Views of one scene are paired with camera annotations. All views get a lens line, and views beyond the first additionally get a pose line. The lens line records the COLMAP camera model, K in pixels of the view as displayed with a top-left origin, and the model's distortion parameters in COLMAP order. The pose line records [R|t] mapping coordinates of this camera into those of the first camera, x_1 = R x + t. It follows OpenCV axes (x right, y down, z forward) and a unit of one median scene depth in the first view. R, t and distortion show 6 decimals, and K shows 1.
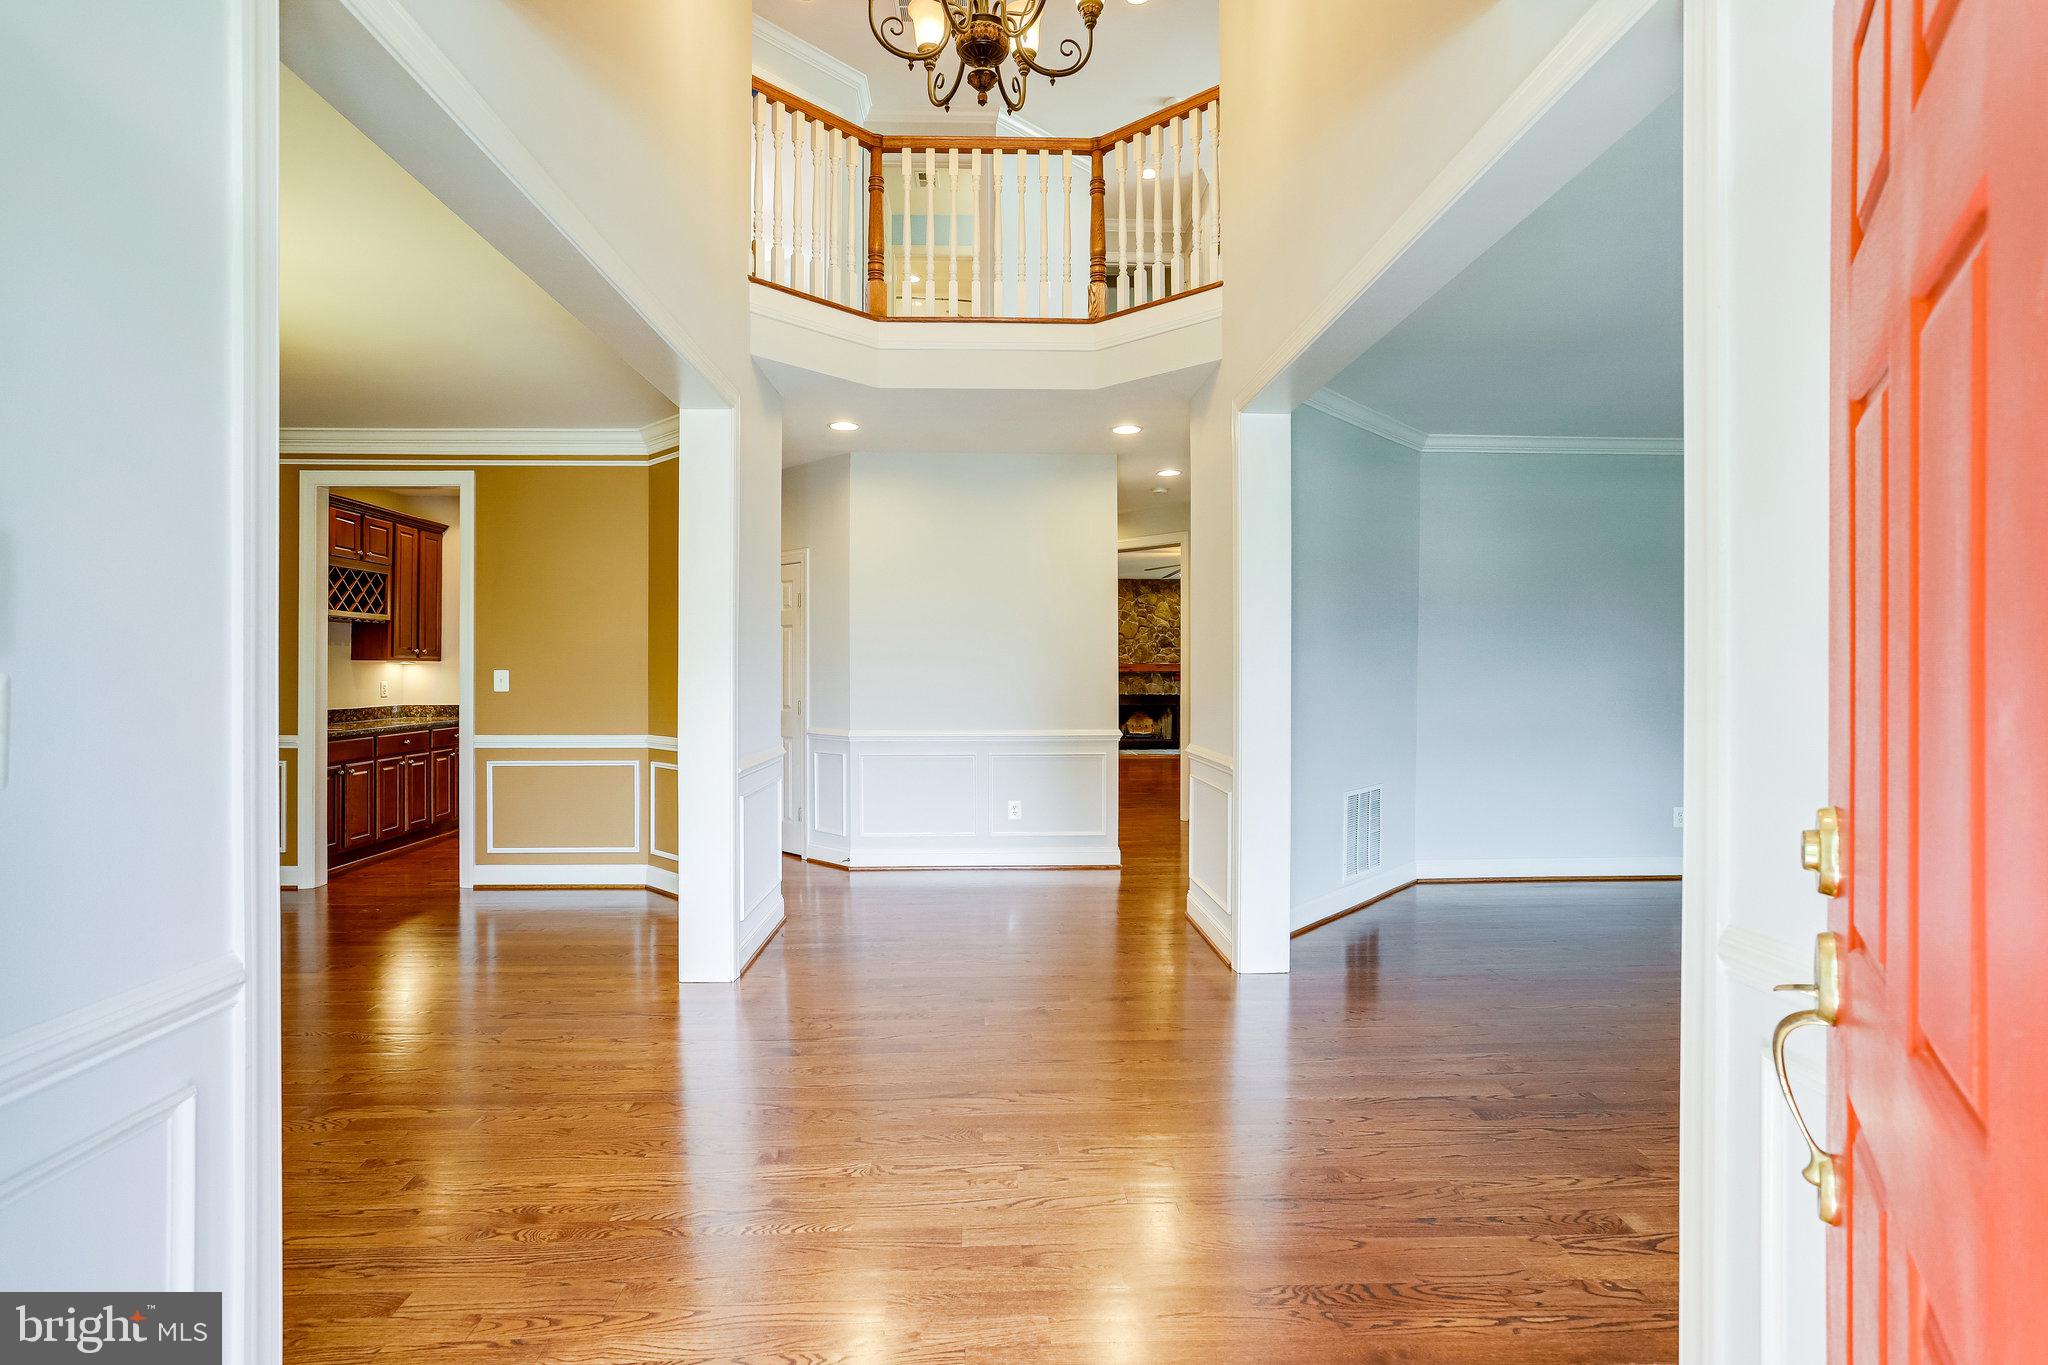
lens RADIAL K [[977.6, 0, 1024.0], [0, 977.6, 682.5], [0, 0, 1]] dist [-0.045452, 0.026214]
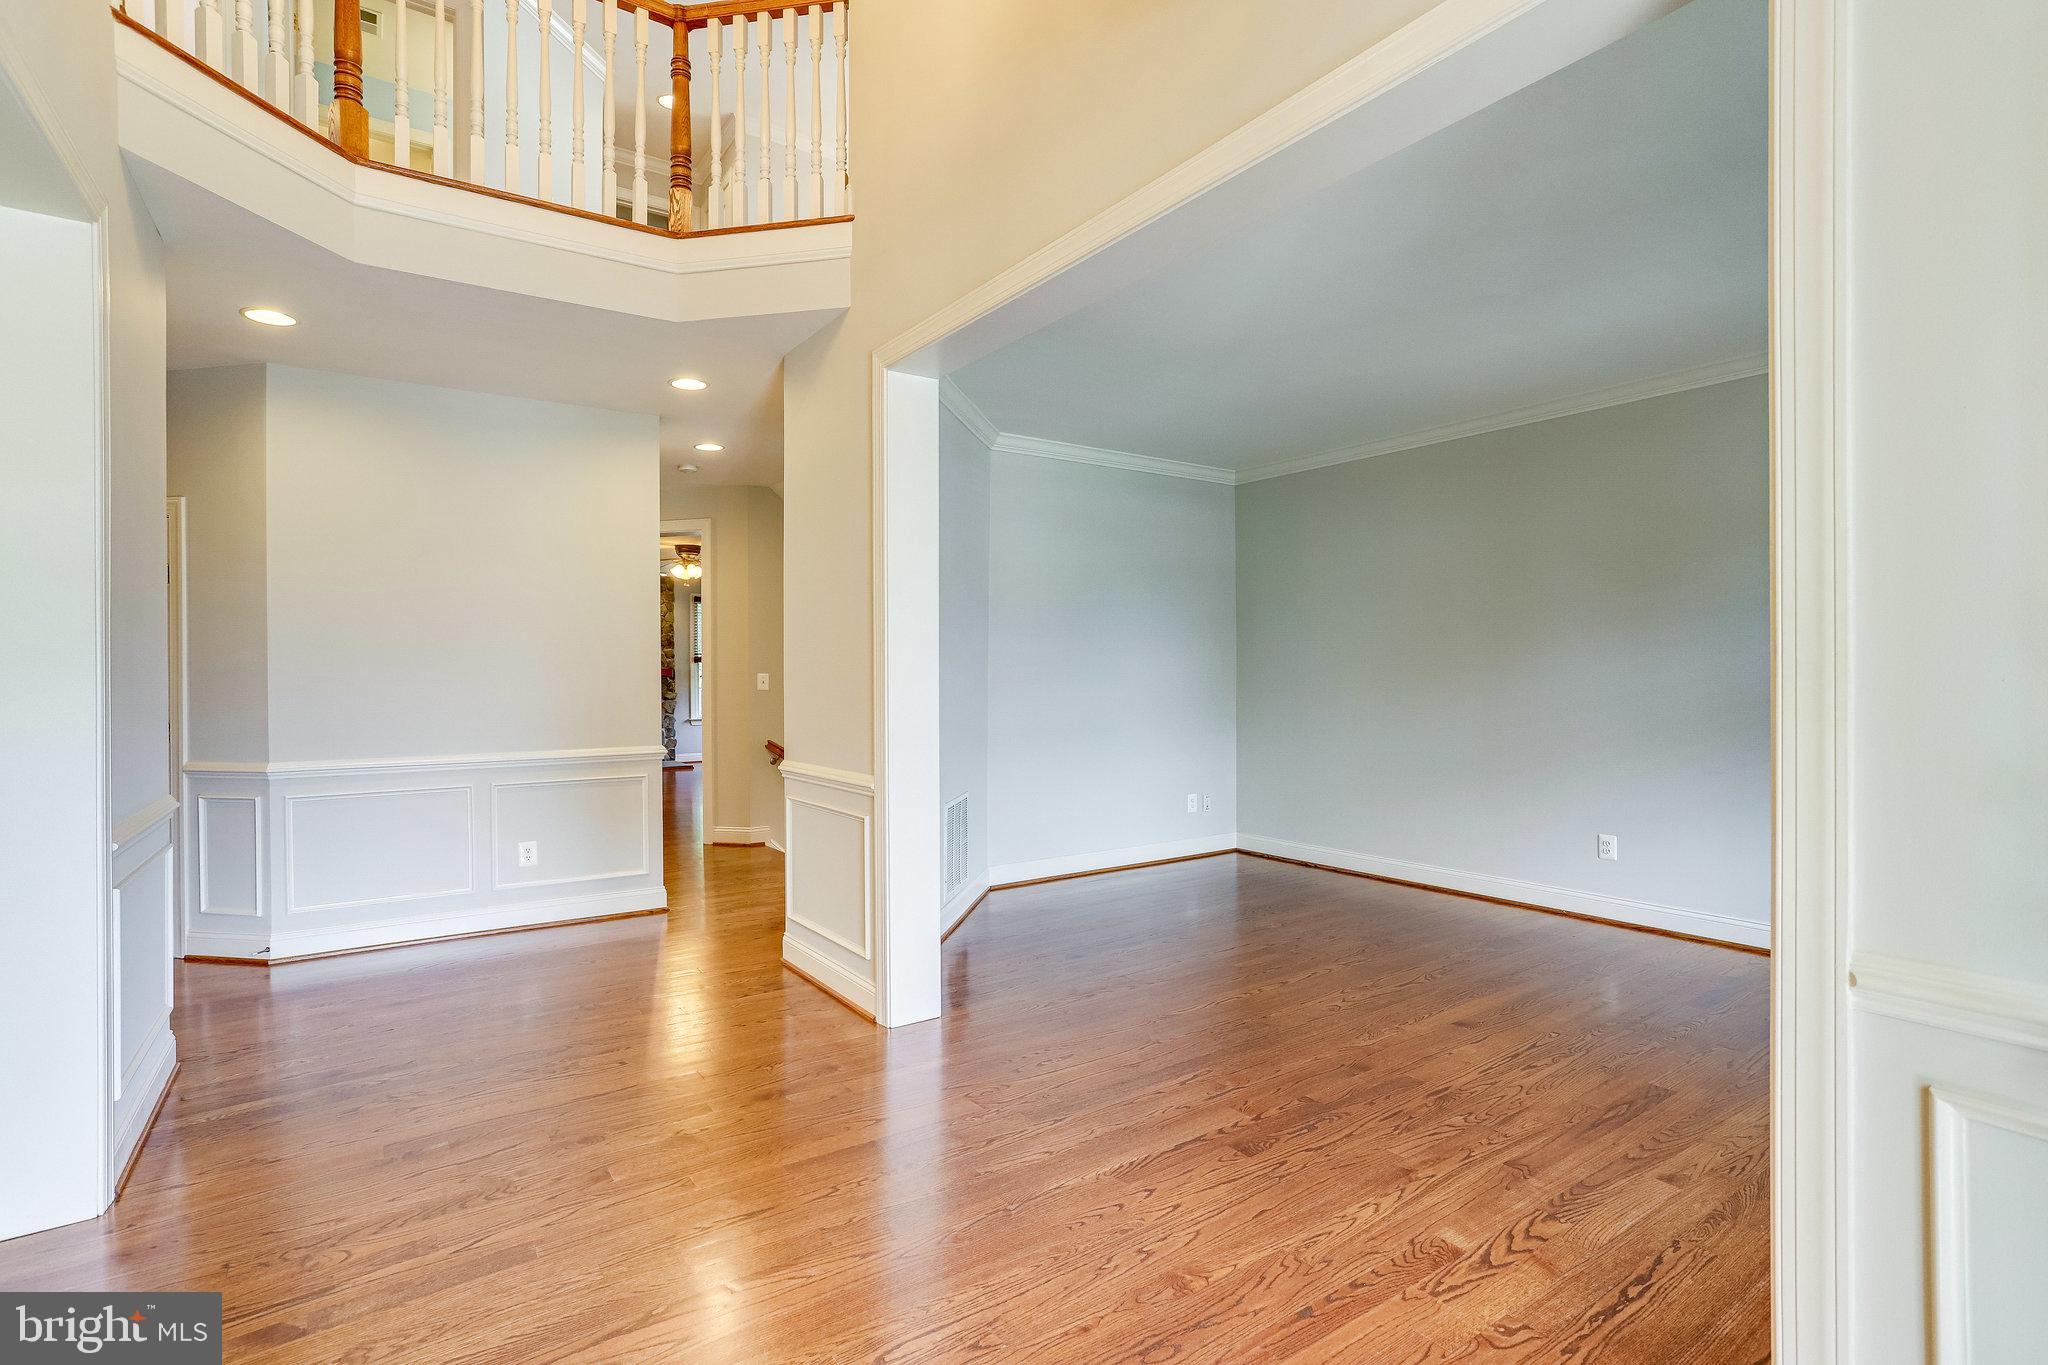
lens RADIAL K [[977.6, 0, 1024.0], [0, 977.6, 682.5], [0, 0, 1]] dist [-0.045452, 0.026214]
pose [[0.850532, -0.008430, 0.525856, -0.104512], [0.012005, 0.999922, -0.003387, 0.000960], [-0.525787, 0.009194, 0.850567, 0.179493]]
